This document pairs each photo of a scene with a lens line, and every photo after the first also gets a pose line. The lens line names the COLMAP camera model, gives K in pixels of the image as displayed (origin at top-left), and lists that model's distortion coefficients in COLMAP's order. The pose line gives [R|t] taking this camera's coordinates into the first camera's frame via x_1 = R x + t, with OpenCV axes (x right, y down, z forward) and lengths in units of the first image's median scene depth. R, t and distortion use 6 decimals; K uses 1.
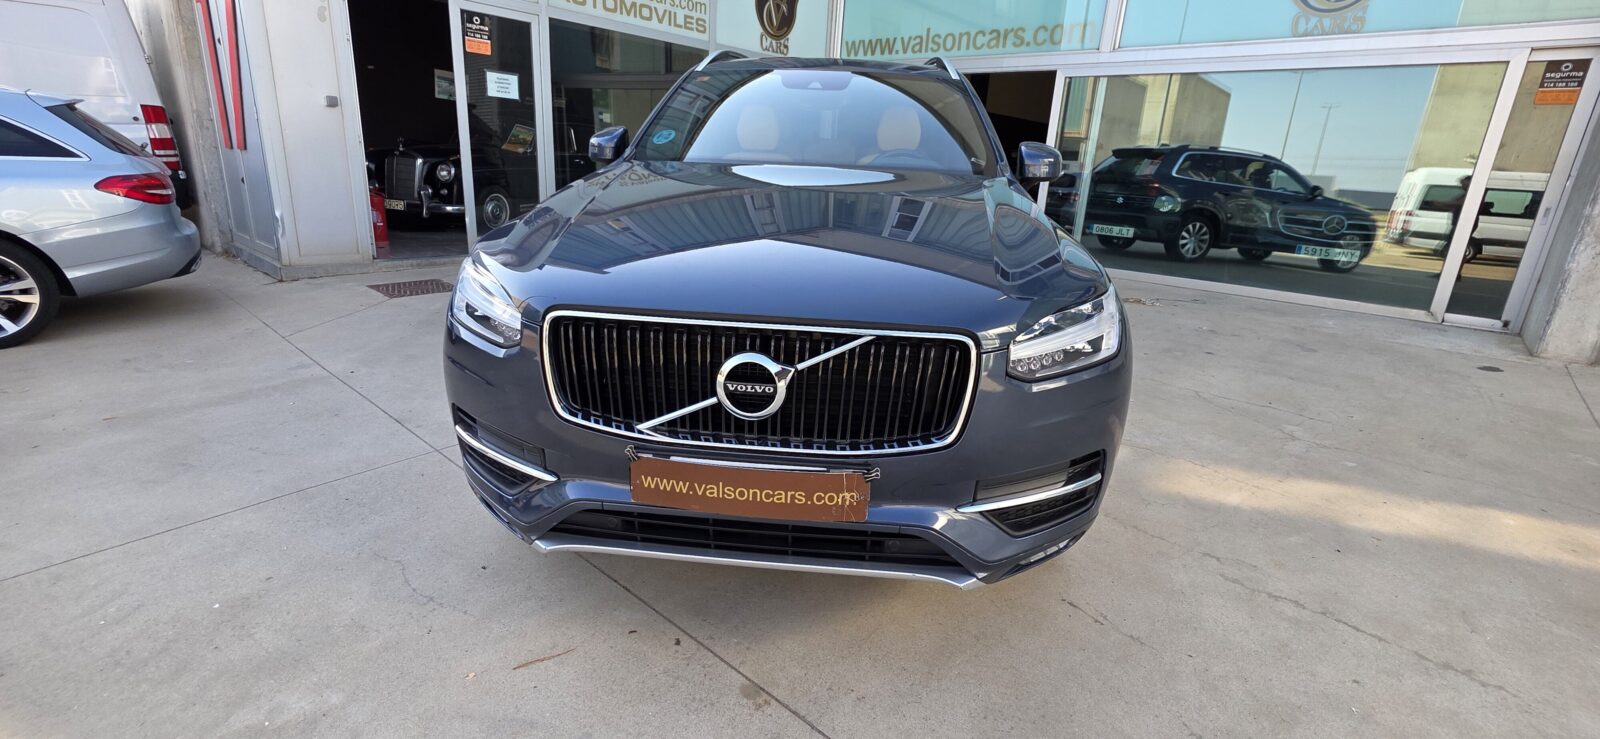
lens RADIAL K [[690.2, 0, 795.4], [0, 690.2, 366.9], [0, 0, 1]] dist [0.003301, 0.000160]
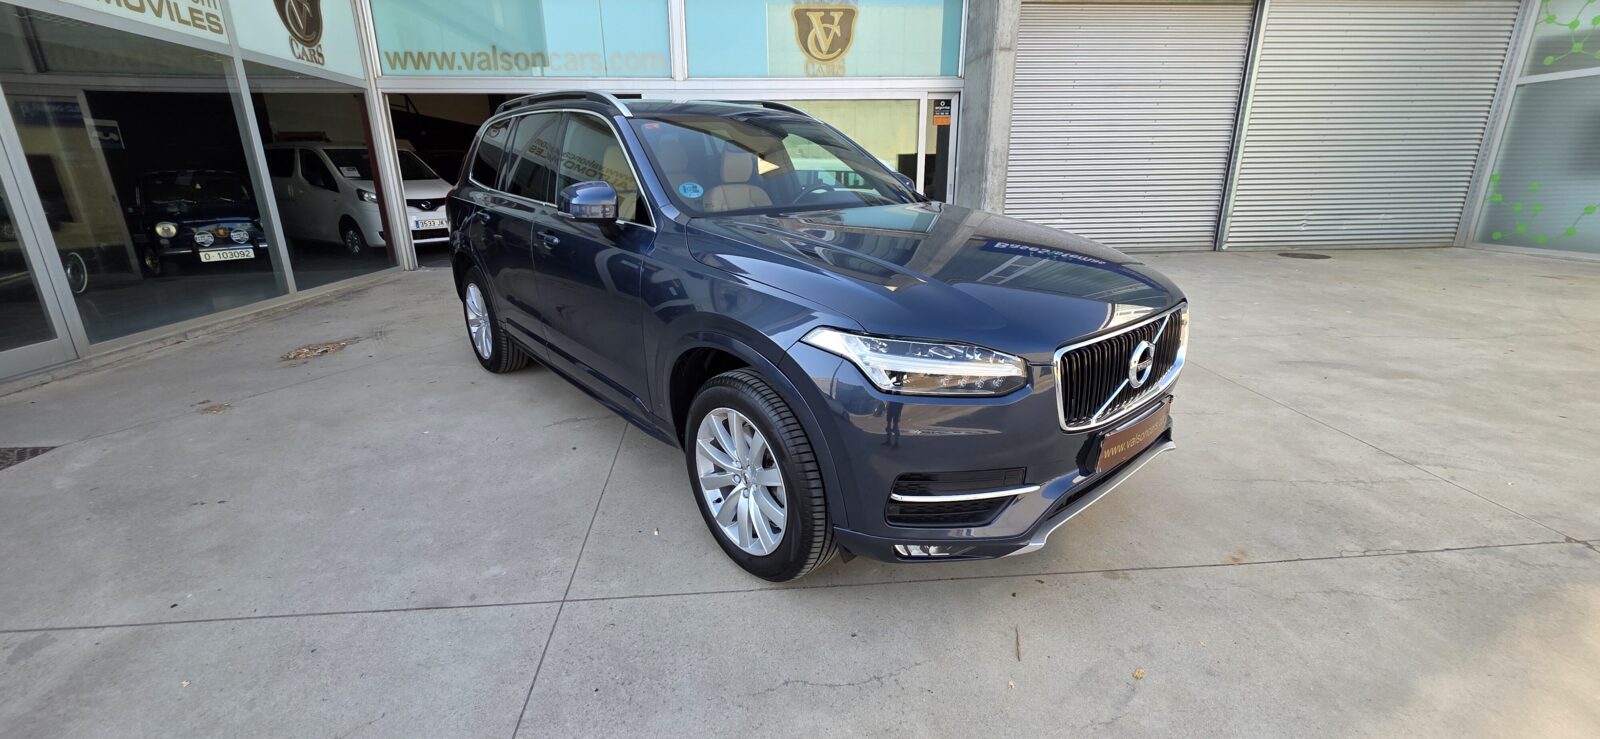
lens RADIAL K [[641.4, 0, 791.8], [0, 641.4, 370.8], [0, 0, 1]] dist [0.005457, -0.001104]
pose [[0.693257, -0.269165, 0.668539, -0.333902], [0.252594, 0.959543, 0.124396, -0.070722], [-0.674975, 0.082631, 0.733199, 0.108678]]
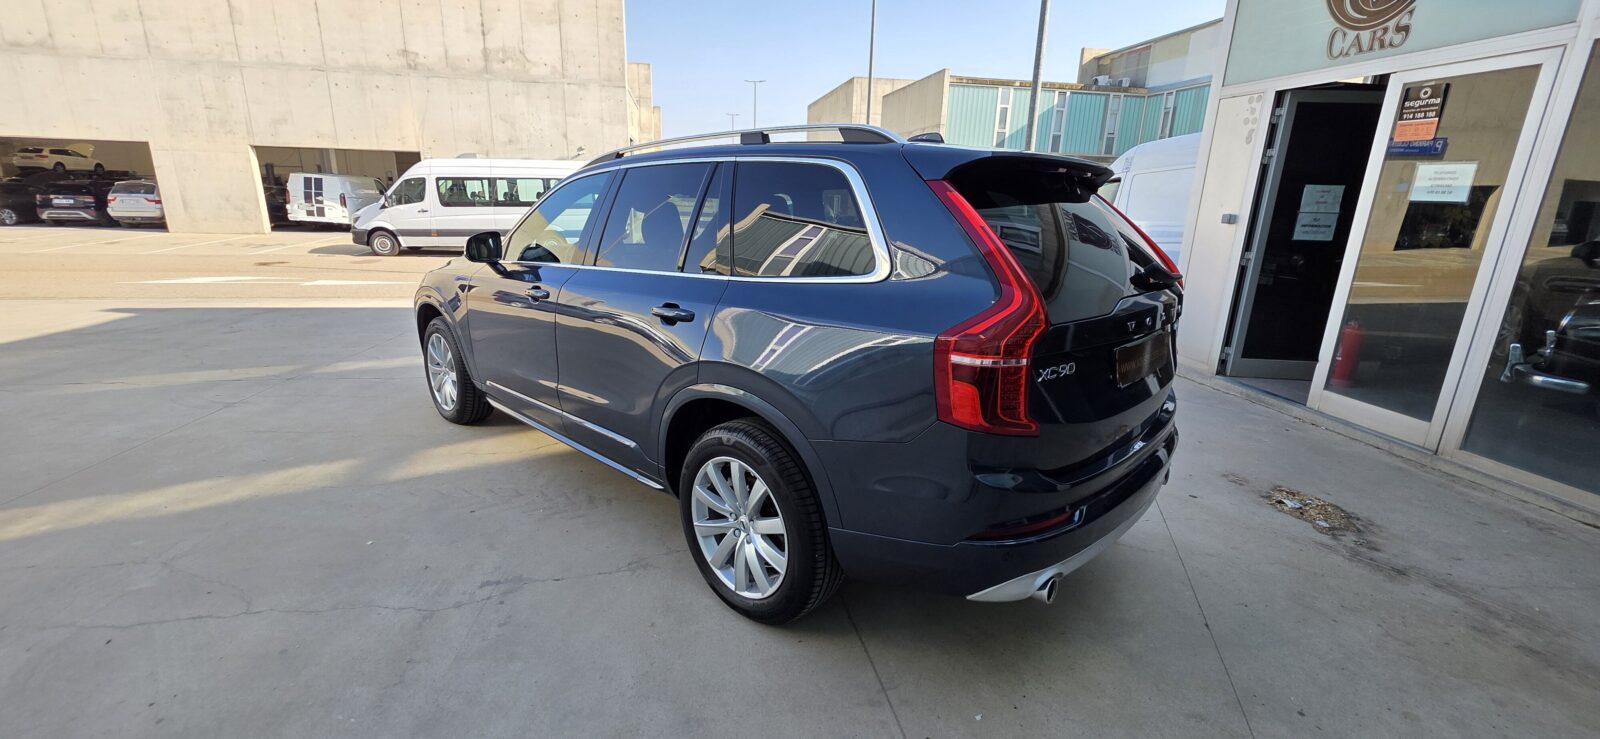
lens RADIAL K [[641.4, 0, 794.1], [0, 641.4, 365.3], [0, 0, 1]] dist [0.005457, -0.001104]
pose [[-0.619130, 0.135310, -0.773544, 0.417195], [-0.282955, 0.880438, 0.380480, -0.316476], [0.732540, 0.454445, -0.506819, 0.939539]]
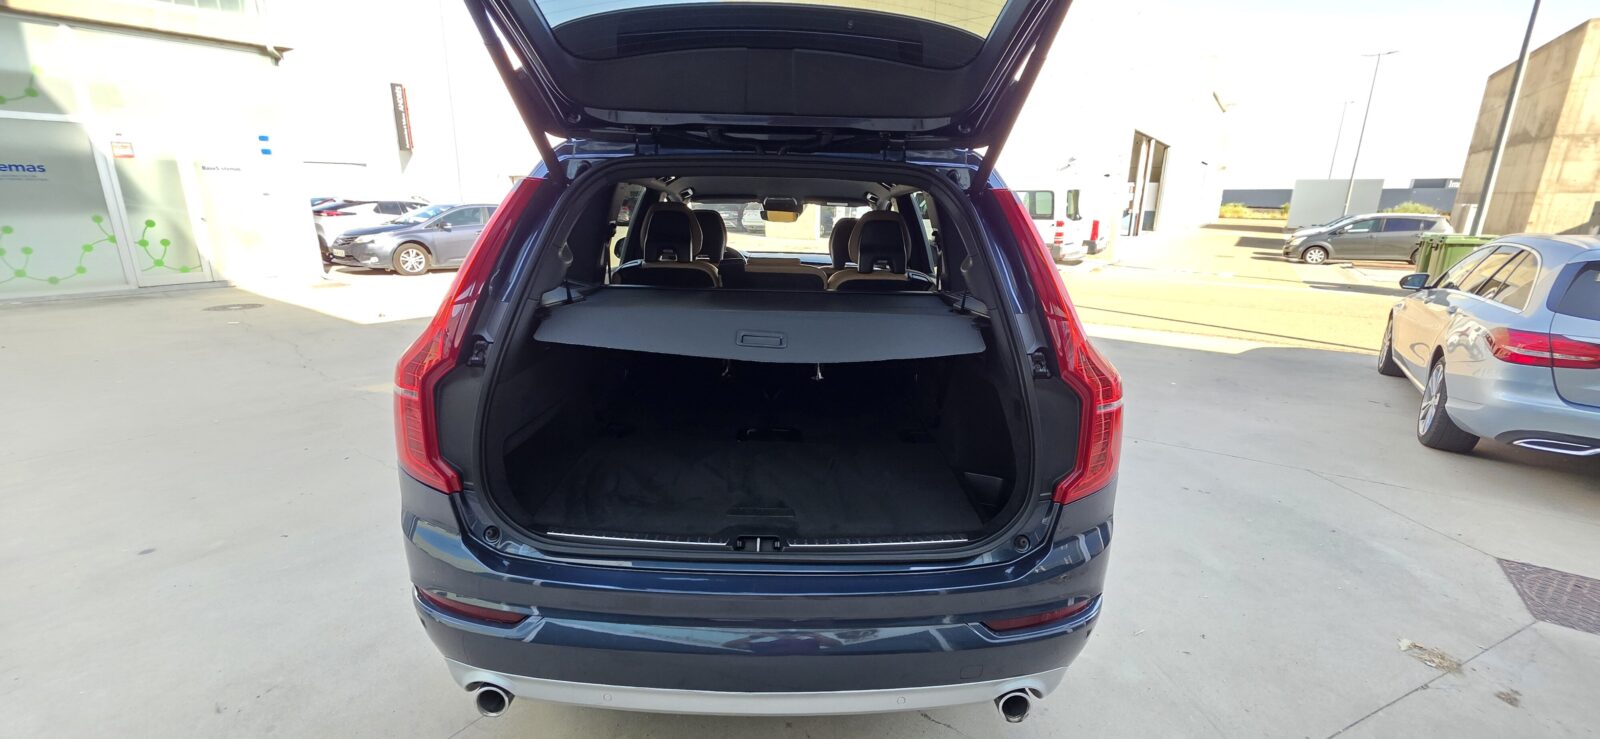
lens RADIAL K [[641.4, 0, 796.6], [0, 641.4, 366.5], [0, 0, 1]] dist [0.005457, -0.001104]
pose [[-0.992394, -0.036054, -0.117703, 0.063210], [-0.092283, 0.850697, 0.517492, -0.371627], [0.081471, 0.524418, -0.847554, 1.048997]]
